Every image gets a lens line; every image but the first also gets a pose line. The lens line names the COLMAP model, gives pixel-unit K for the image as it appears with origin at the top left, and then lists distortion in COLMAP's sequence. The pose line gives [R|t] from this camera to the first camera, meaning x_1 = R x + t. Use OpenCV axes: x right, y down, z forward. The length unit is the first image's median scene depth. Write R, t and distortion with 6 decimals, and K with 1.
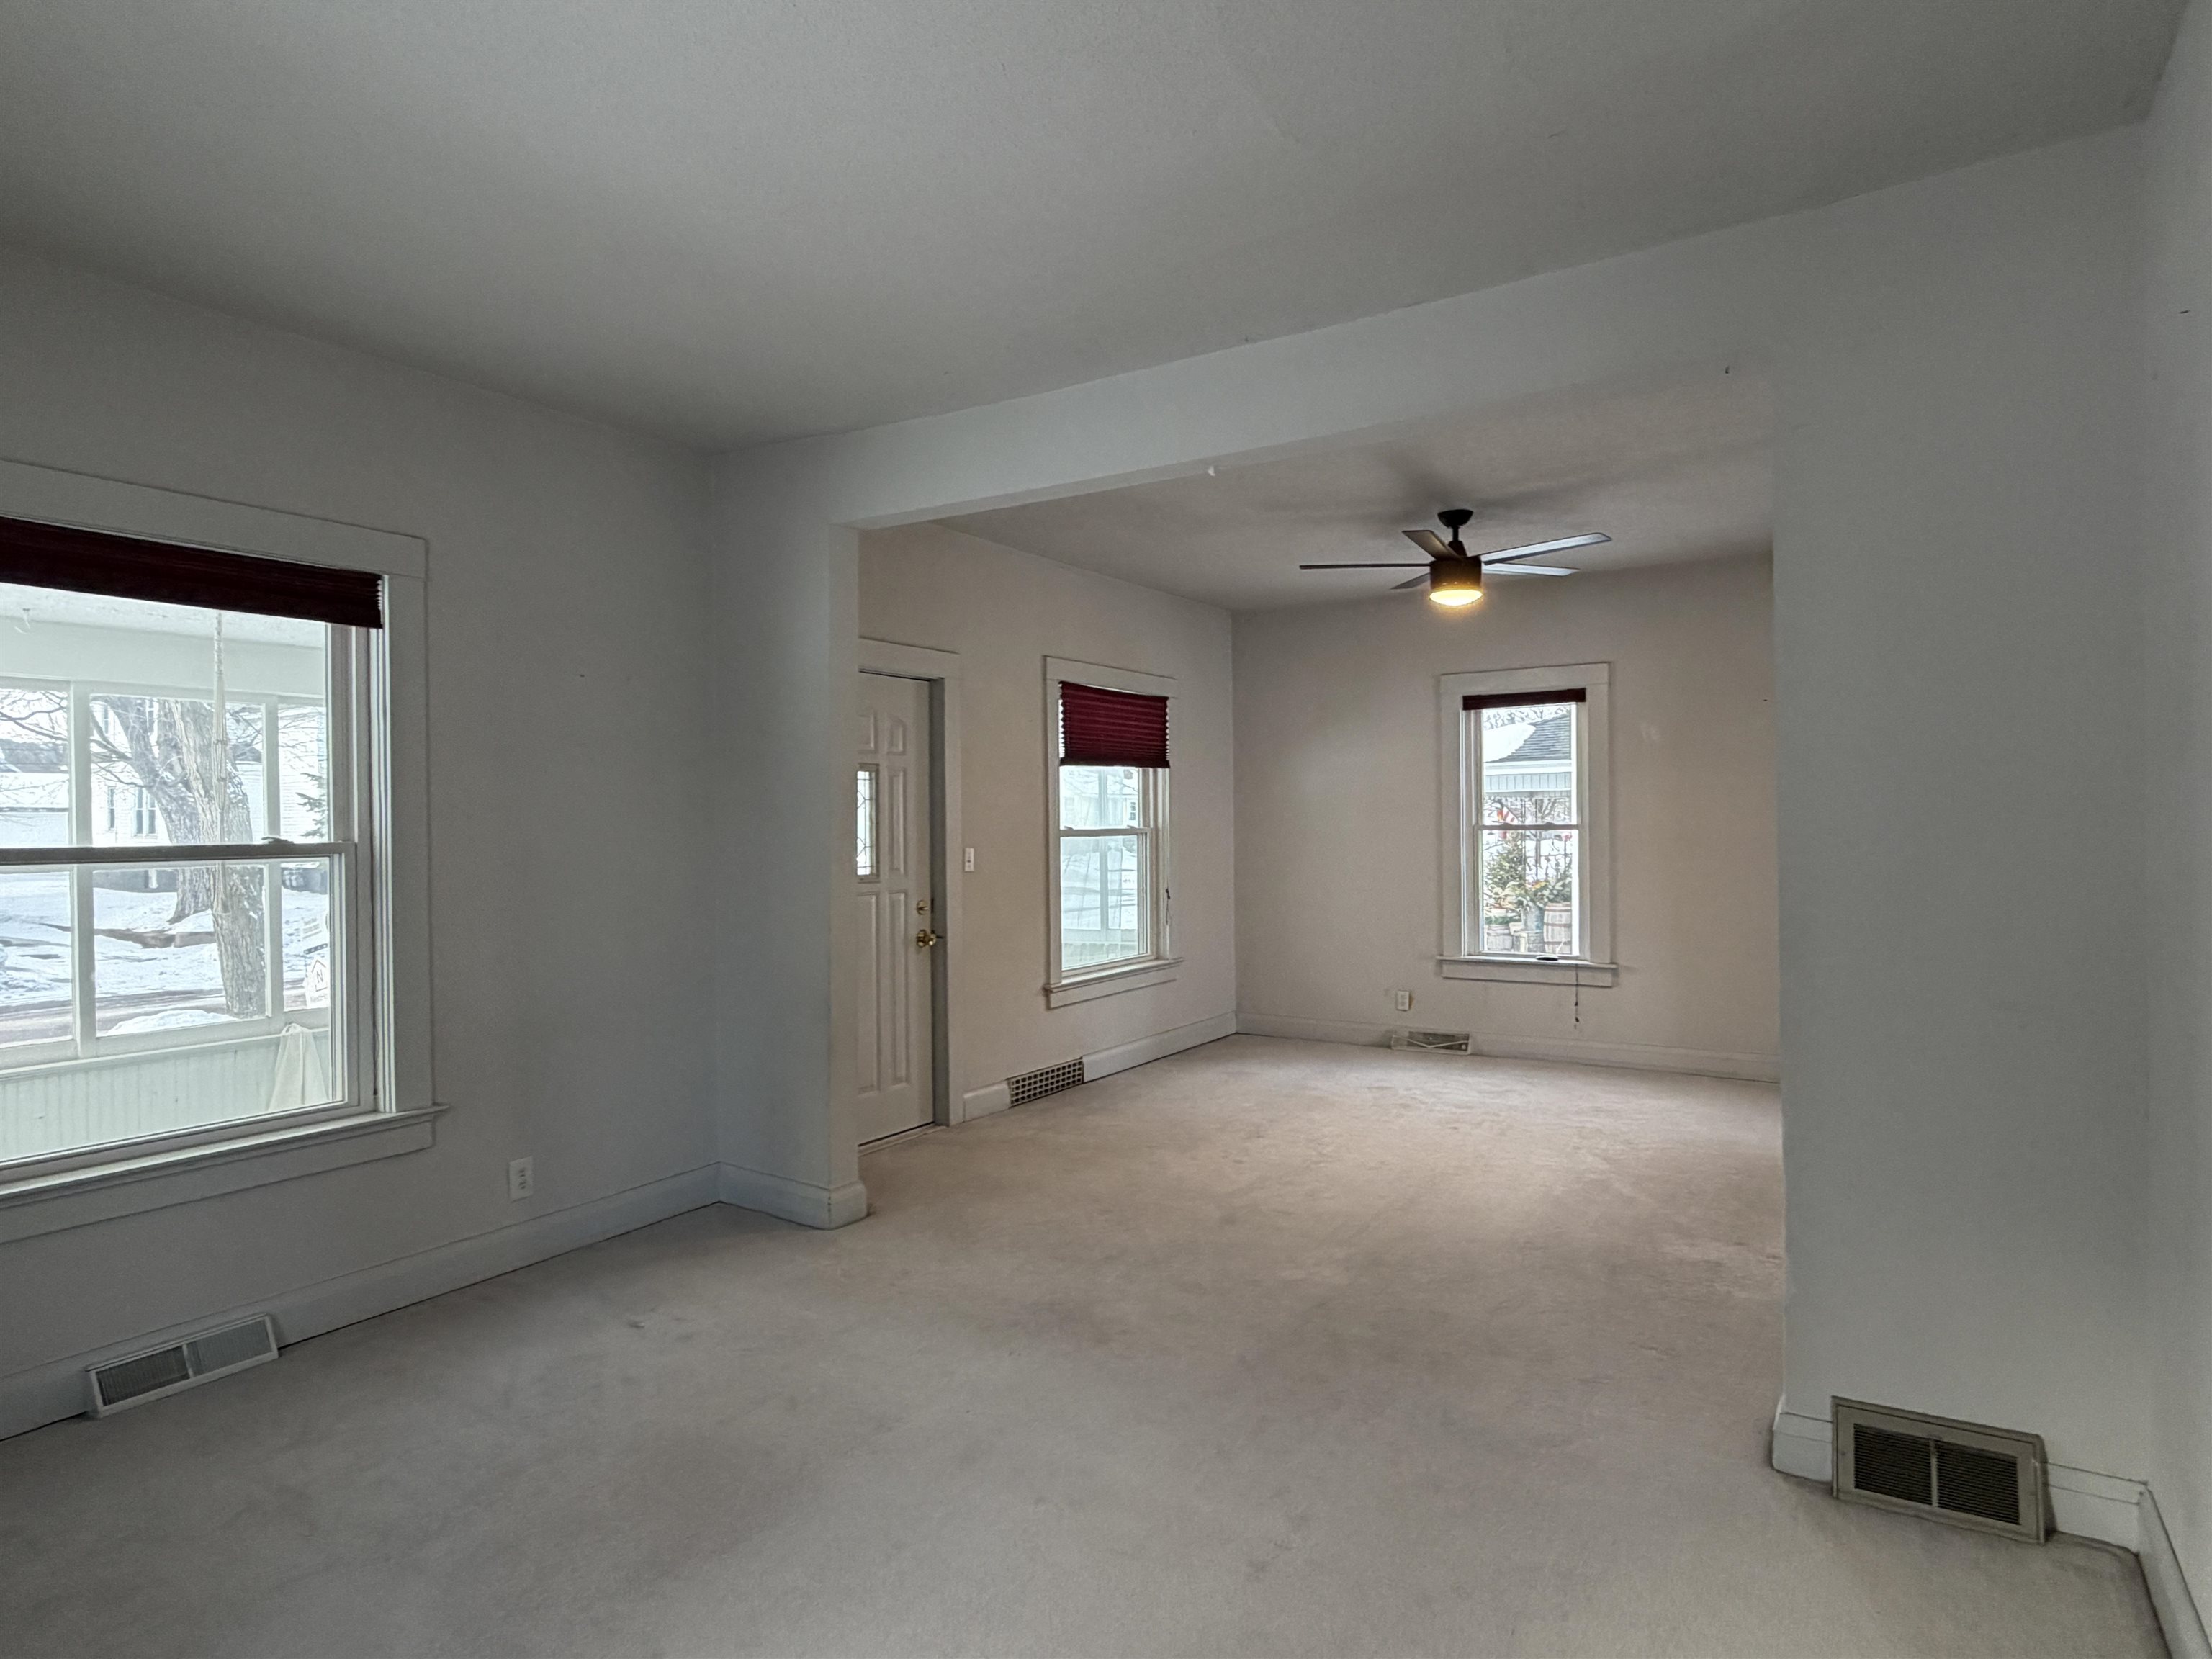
lens RADIAL K [[1234.6, 0, 1120.1], [0, 1234.6, 819.7], [0, 0, 1]] dist [-0.003849, -0.000528]
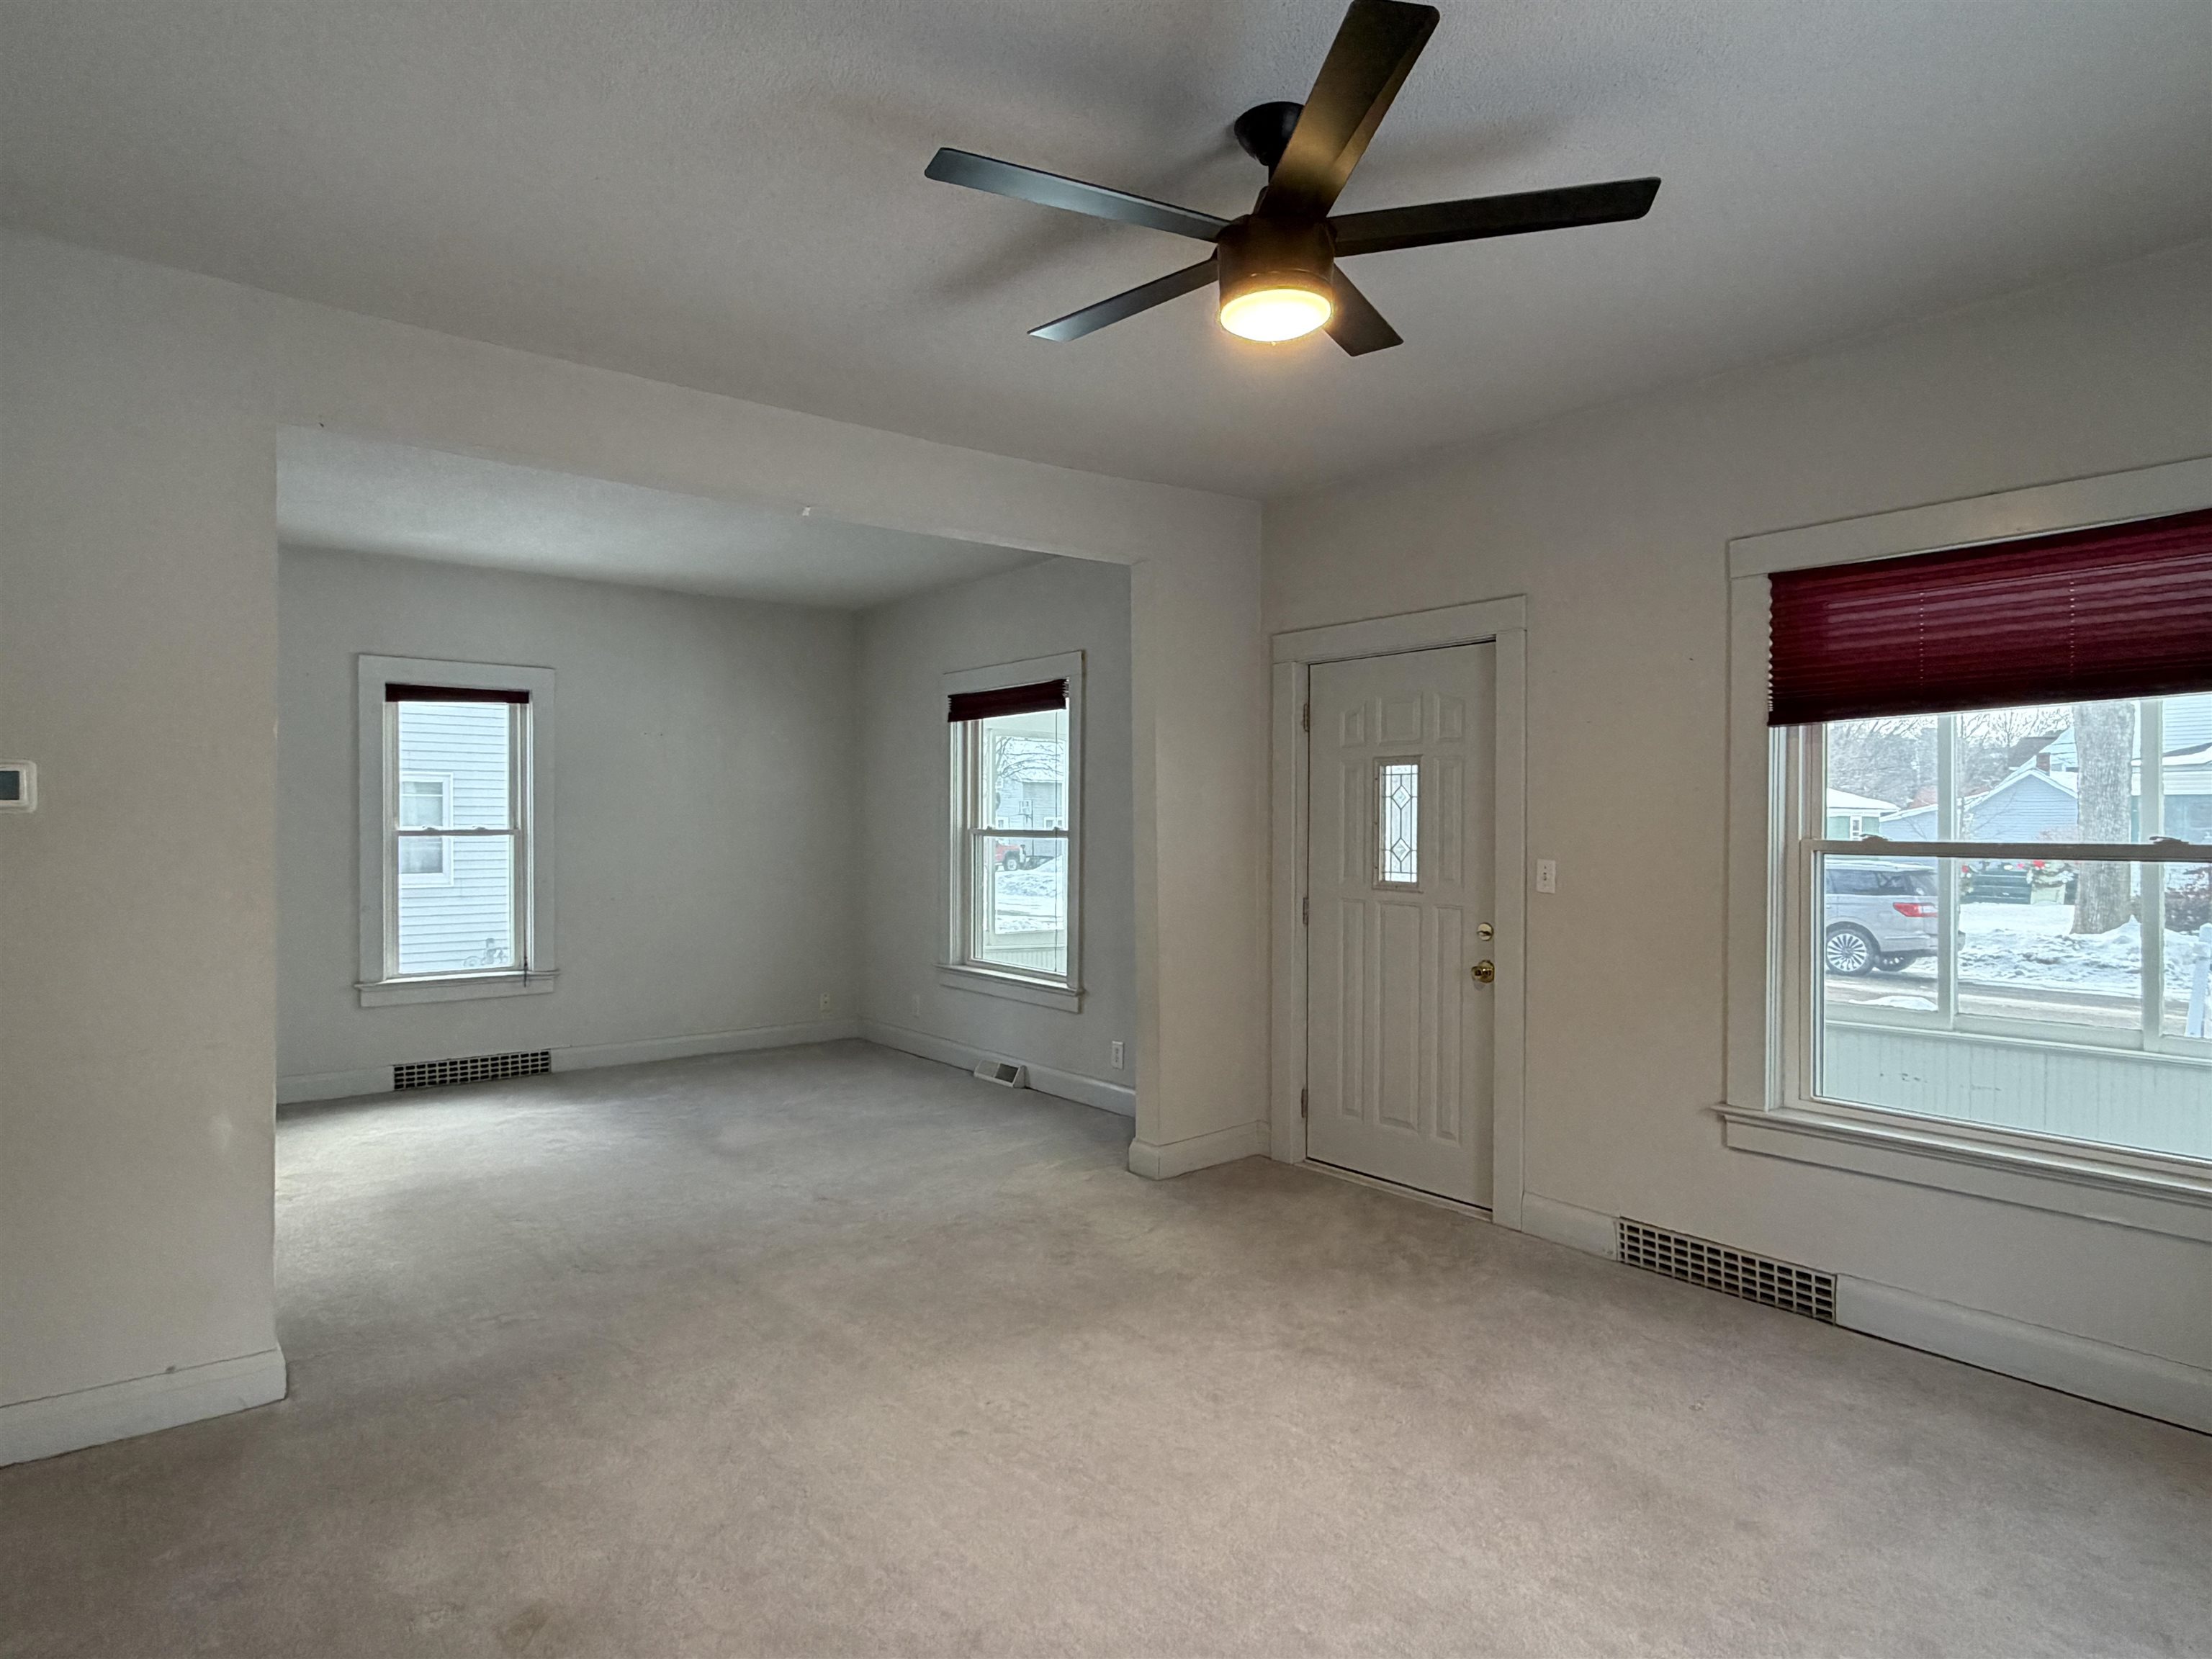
lens RADIAL K [[1234.6, 0, 1104.3], [0, 1234.6, 838.1], [0, 0, 1]] dist [-0.003849, -0.000528]
pose [[-0.325270, 0.019873, -0.945412, 0.634072], [0.000519, 0.999783, 0.020837, -0.004689], [0.945621, 0.006287, -0.325209, 0.988323]]
